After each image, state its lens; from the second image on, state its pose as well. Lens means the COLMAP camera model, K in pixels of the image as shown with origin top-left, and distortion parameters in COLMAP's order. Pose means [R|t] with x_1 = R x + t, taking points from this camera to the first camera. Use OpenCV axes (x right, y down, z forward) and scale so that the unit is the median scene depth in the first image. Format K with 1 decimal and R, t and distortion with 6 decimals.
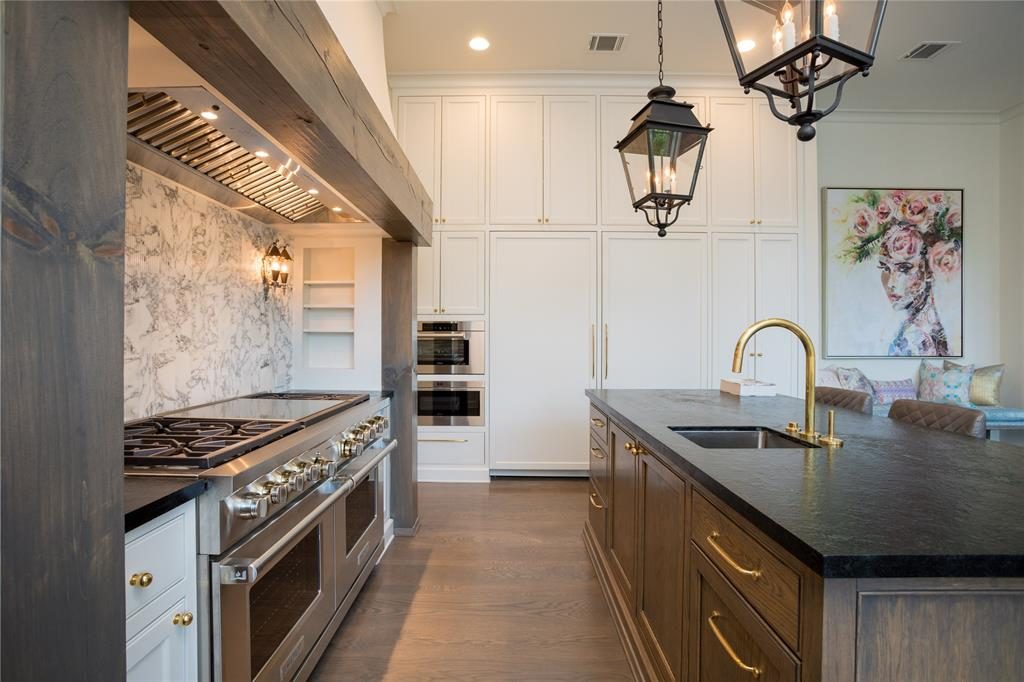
lens RADIAL K [[498.8, 0, 512.0], [0, 498.8, 341.0], [0, 0, 1]] dist [-0.000666, -0.000173]
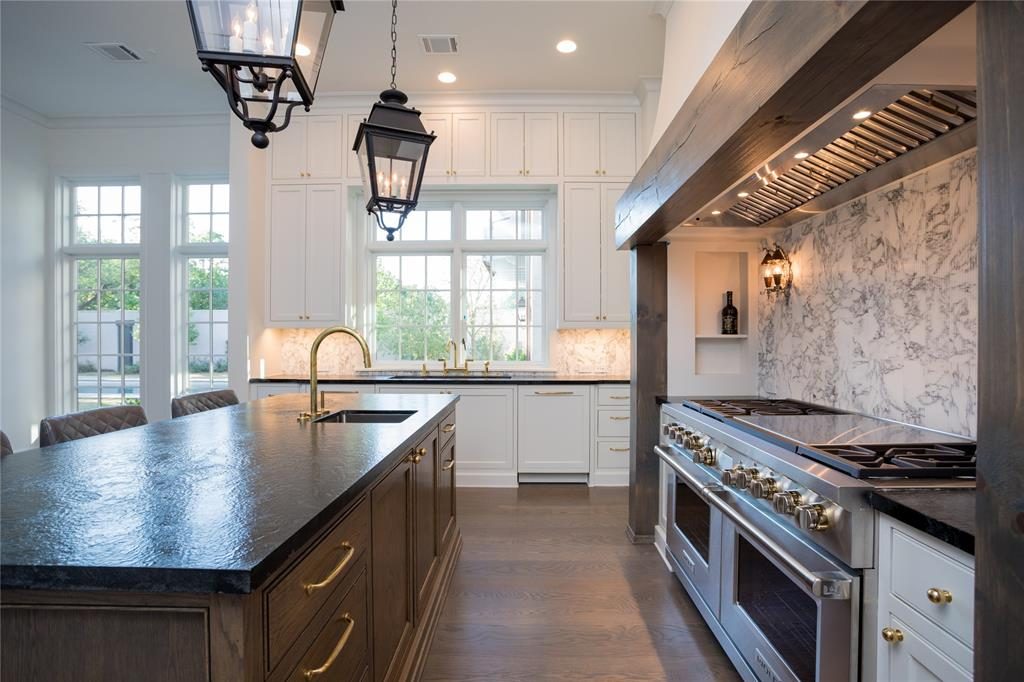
lens RADIAL K [[498.8, 0, 512.0], [0, 498.8, 341.0], [0, 0, 1]] dist [-0.000666, -0.000173]
pose [[-0.999570, -0.003861, 0.029082, 0.027644], [-0.003521, 0.999925, 0.011722, -0.021516], [-0.029126, 0.011615, -0.999508, 1.971683]]
